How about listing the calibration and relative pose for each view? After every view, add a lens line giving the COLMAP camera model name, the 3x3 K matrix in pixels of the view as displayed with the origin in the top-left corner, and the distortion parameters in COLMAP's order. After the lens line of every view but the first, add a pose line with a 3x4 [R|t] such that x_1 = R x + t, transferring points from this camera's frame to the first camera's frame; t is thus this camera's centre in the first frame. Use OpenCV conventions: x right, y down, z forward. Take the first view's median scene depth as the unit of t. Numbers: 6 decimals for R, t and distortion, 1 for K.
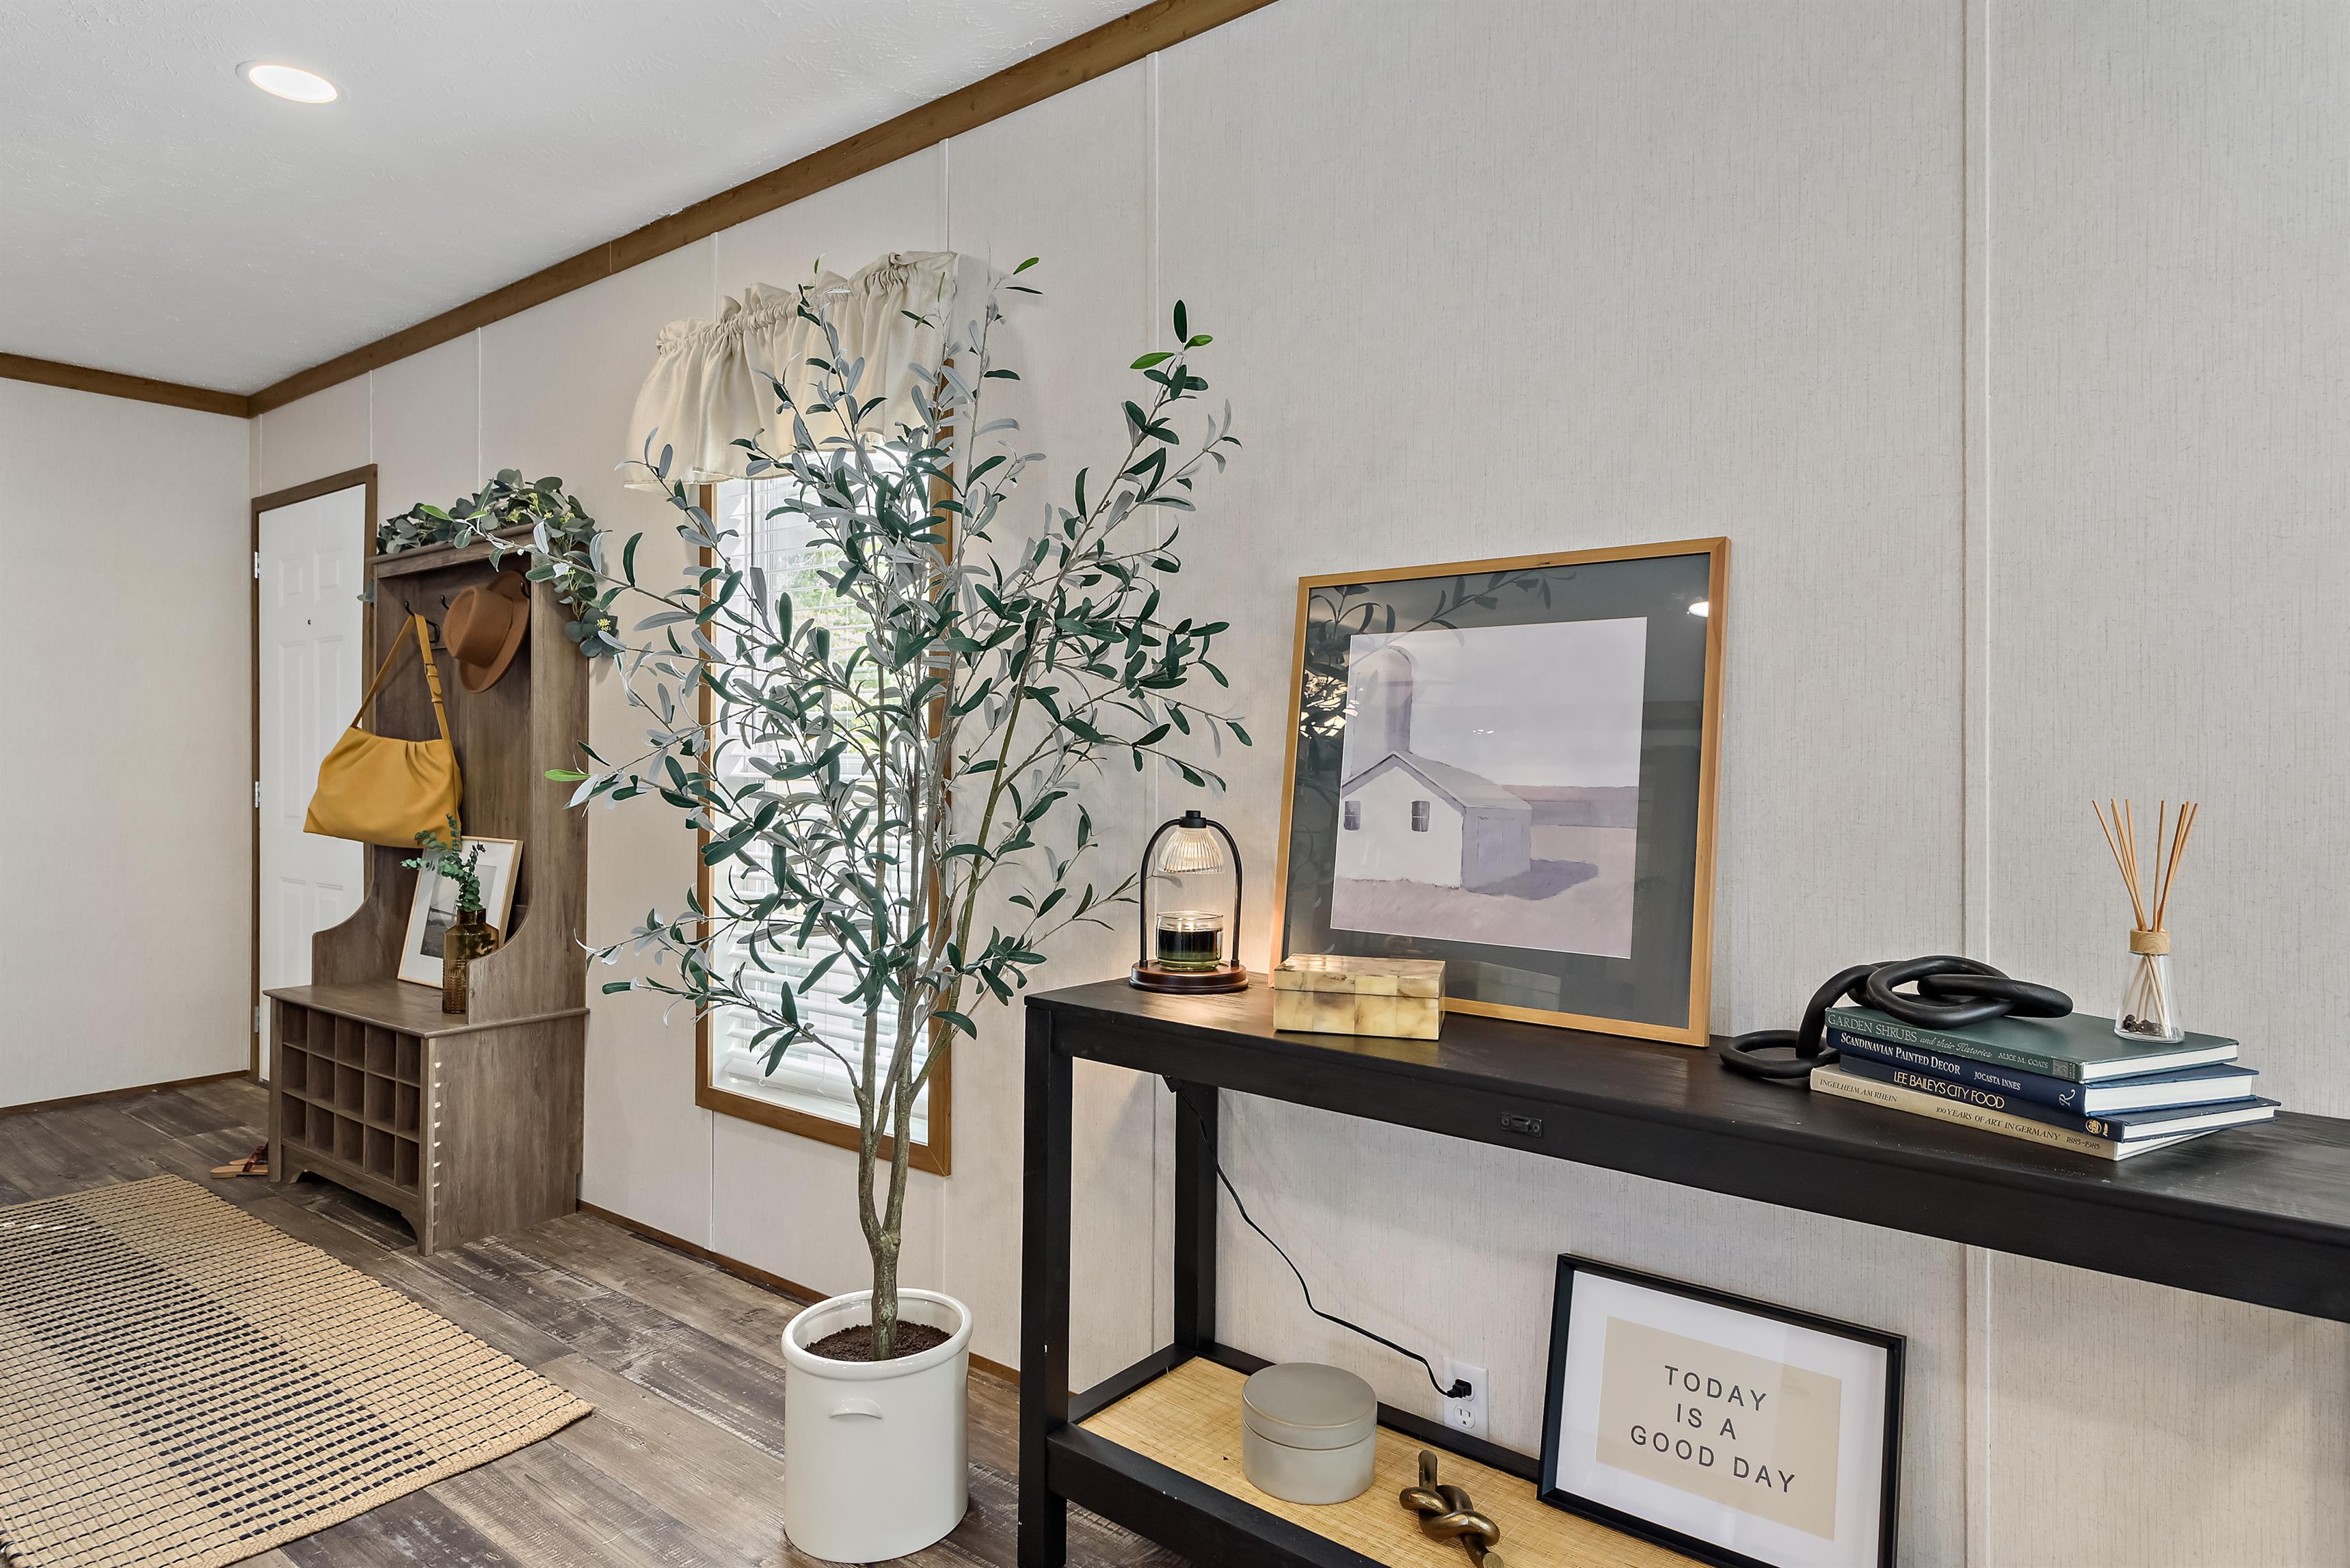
lens RADIAL K [[1324.2, 0, 1179.9], [0, 1324.2, 746.3], [0, 0, 1]] dist [0.034842, -0.026785]
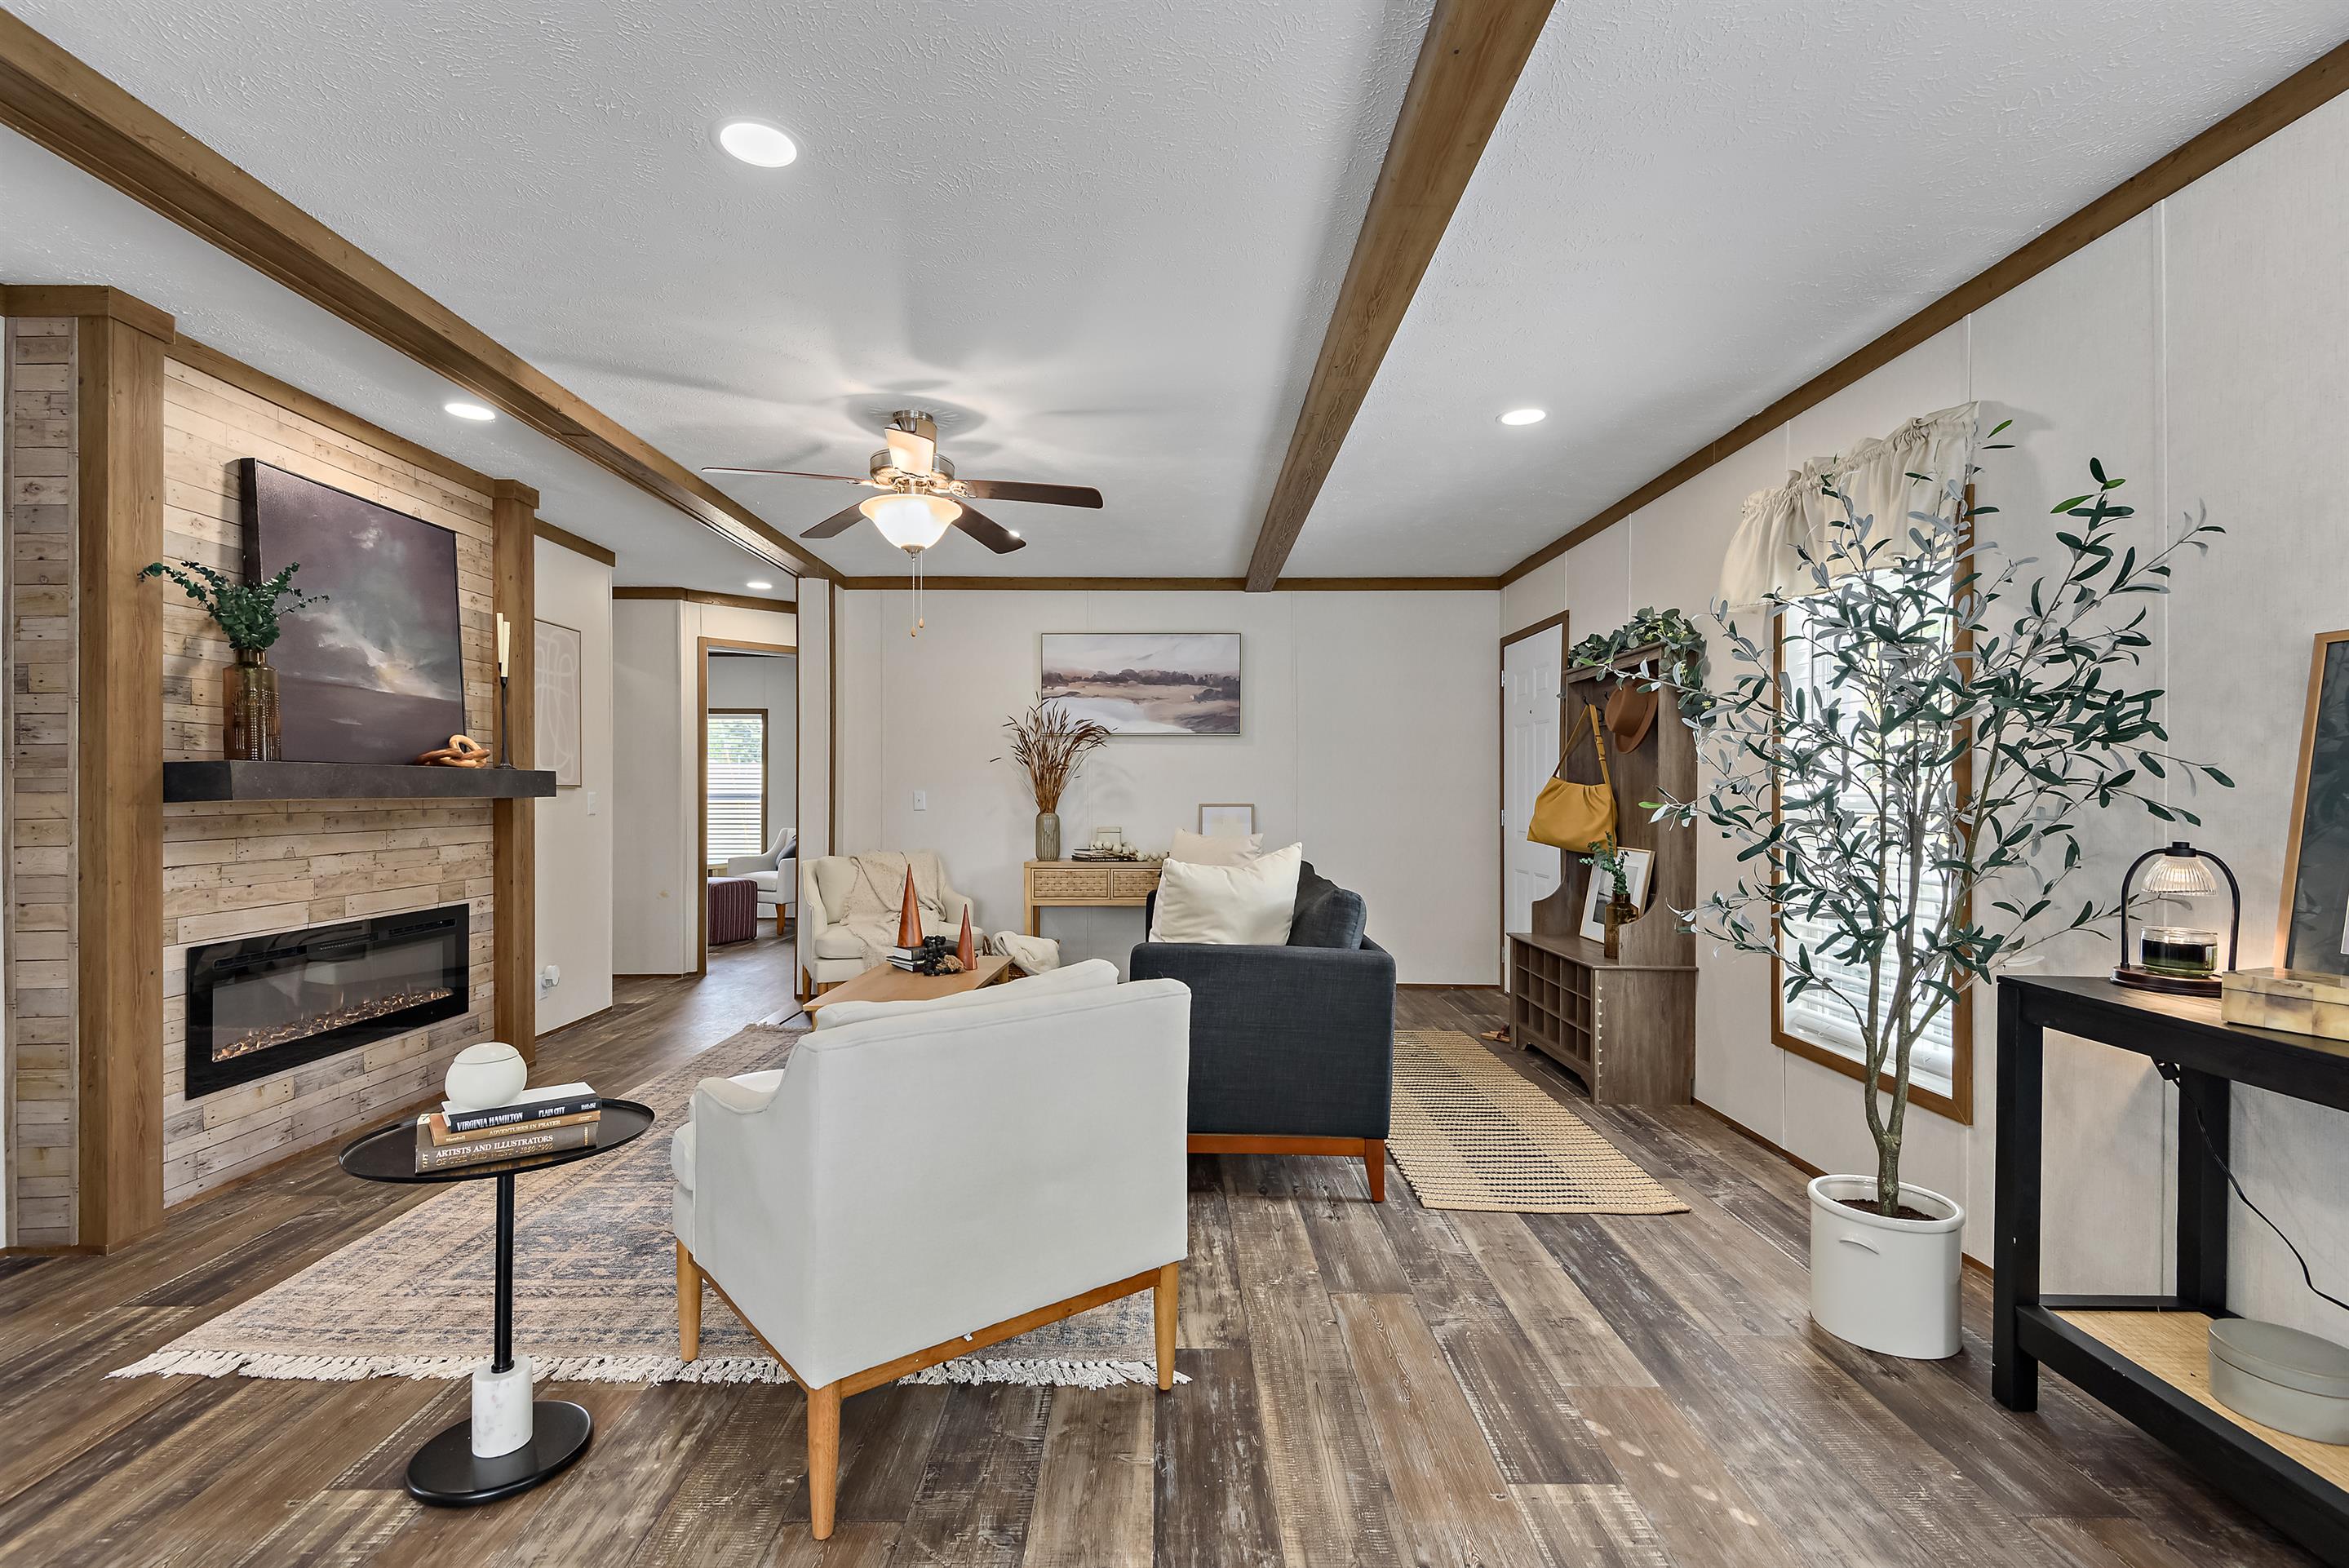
lens RADIAL K [[1065.6, 0, 1186.2], [0, 1065.6, 794.4], [0, 0, 1]] dist [0.035170, -0.019364]
pose [[0.628977, 0.003409, -0.777417, 0.161695], [0.001109, 0.999985, 0.005282, -0.000174], [0.777423, -0.004184, 0.628964, -0.240611]]
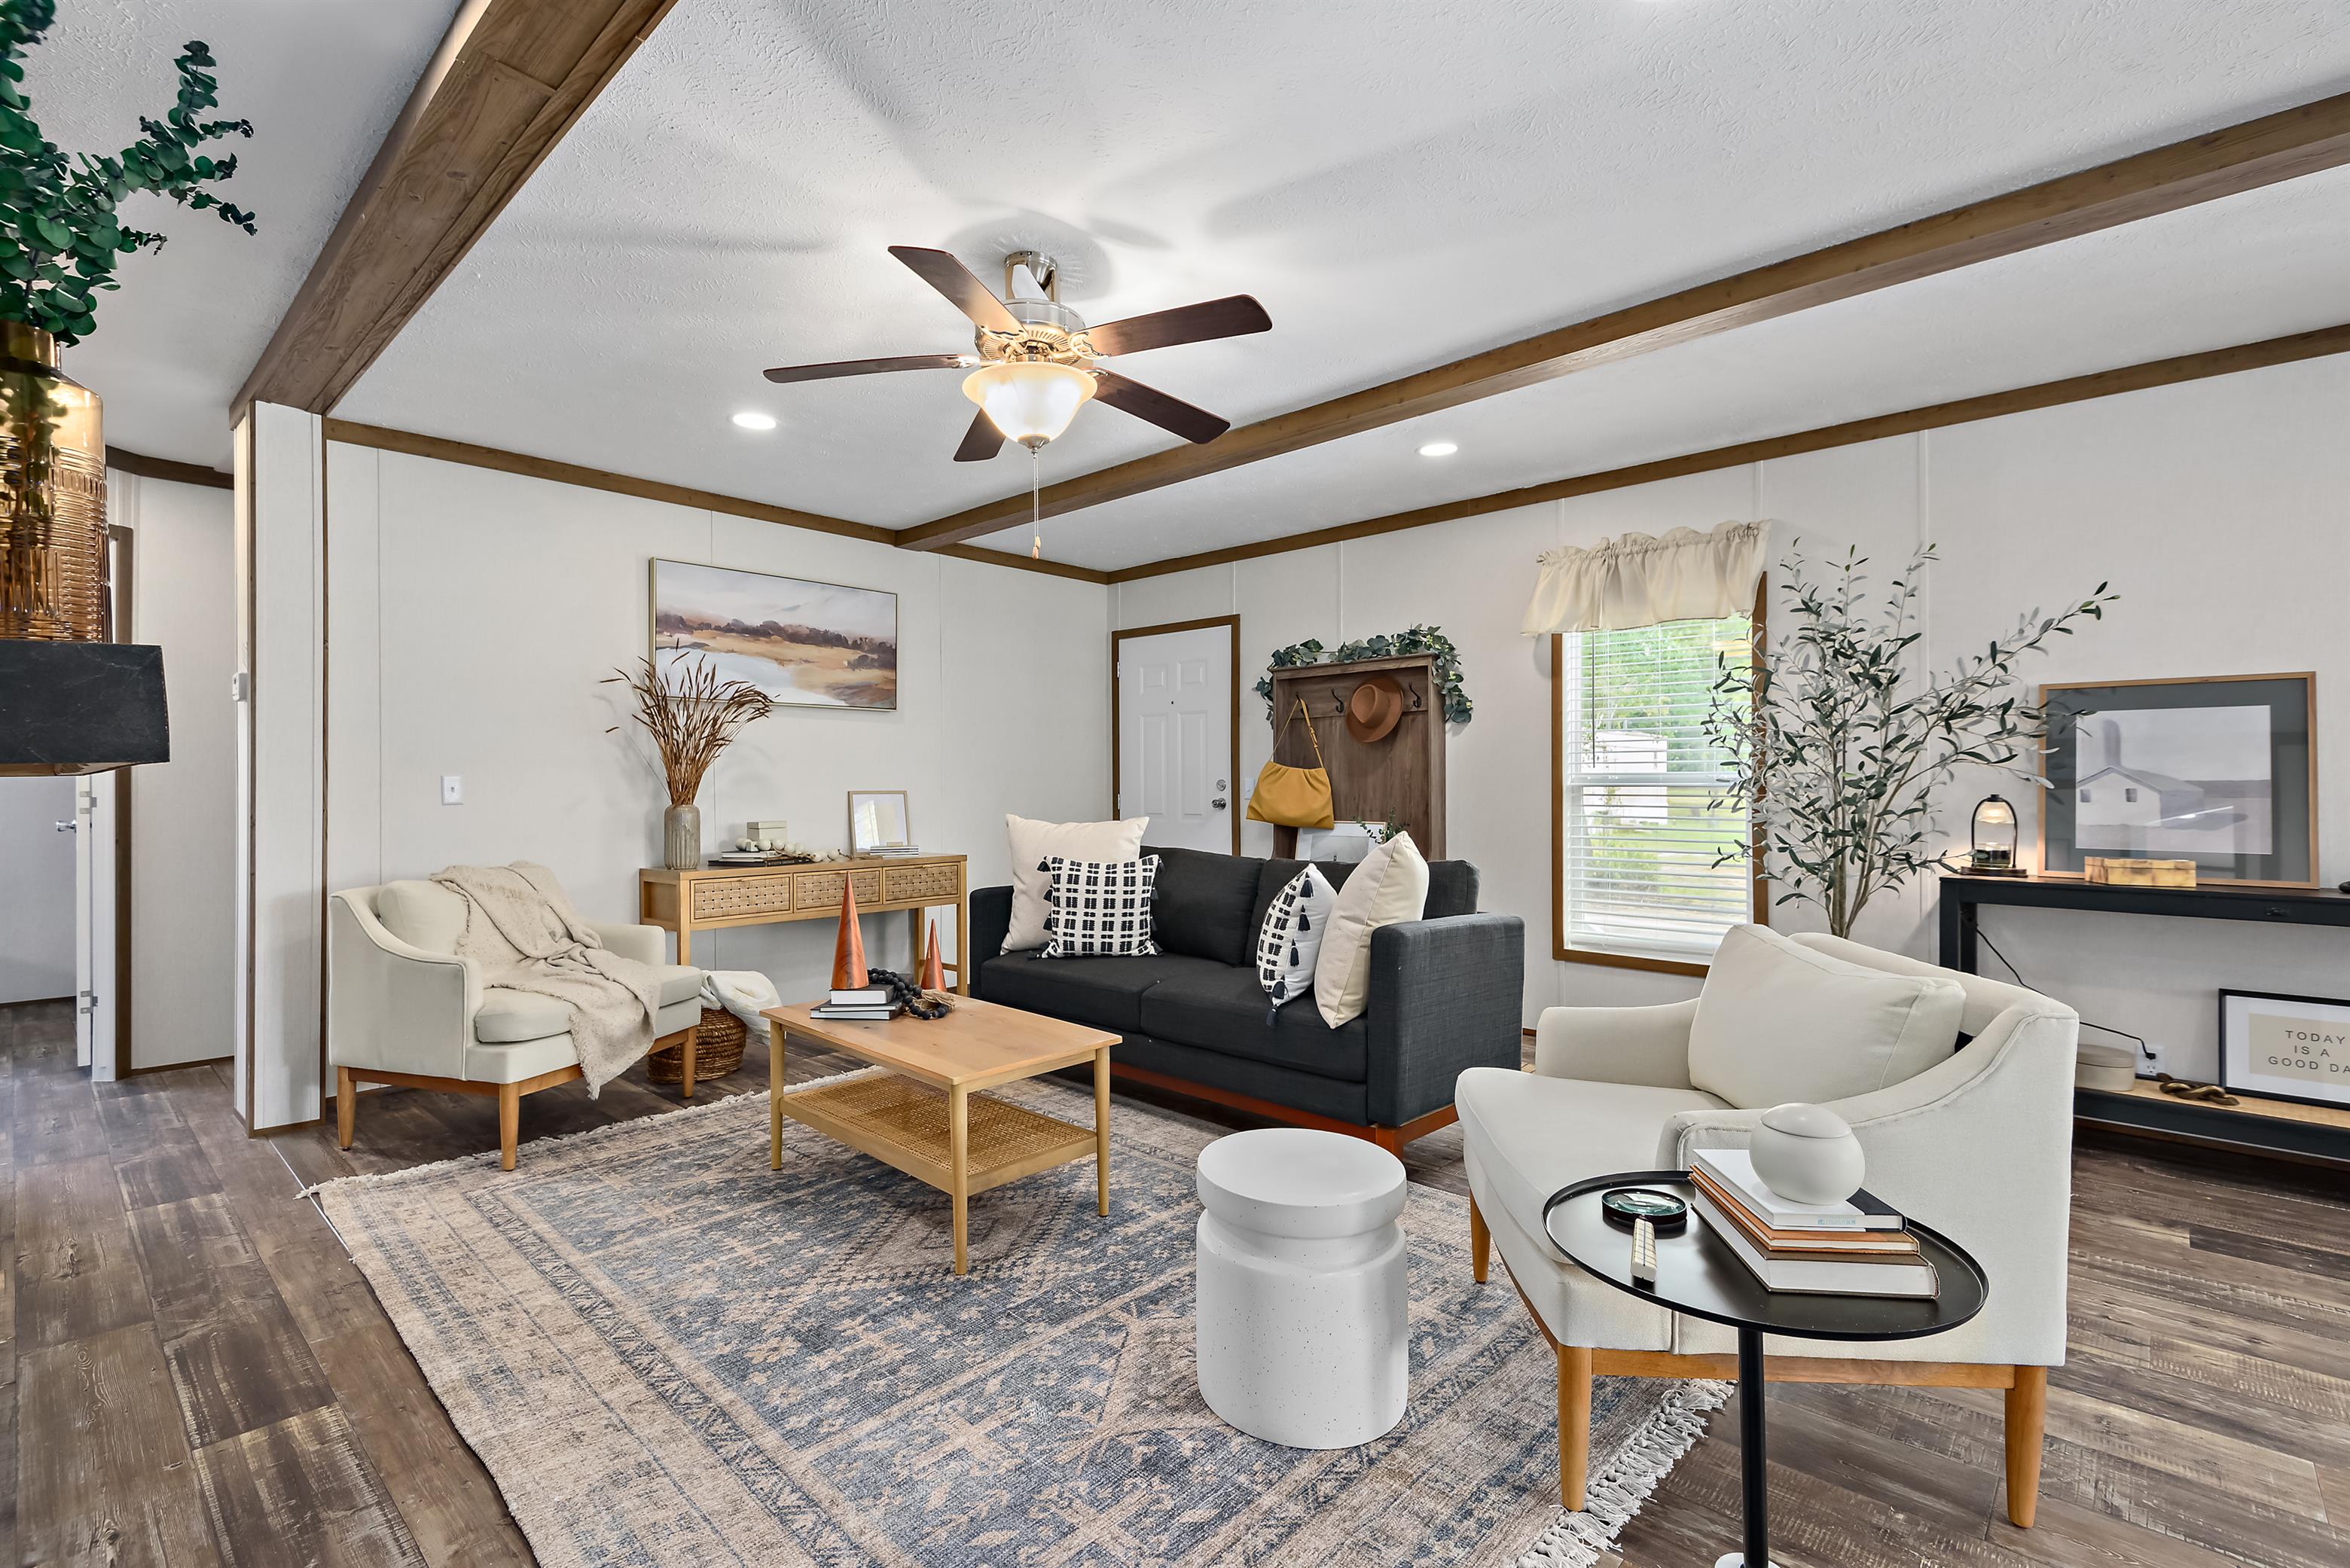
lens RADIAL K [[1062.0, 0, 1164.4], [0, 1062.0, 788.8], [0, 0, 1]] dist [0.033460, -0.016936]
pose [[0.997094, -0.002870, -0.076126, -0.953614], [0.003322, 0.999978, 0.005814, 0.020081], [0.076108, -0.006050, 0.997081, -0.670263]]
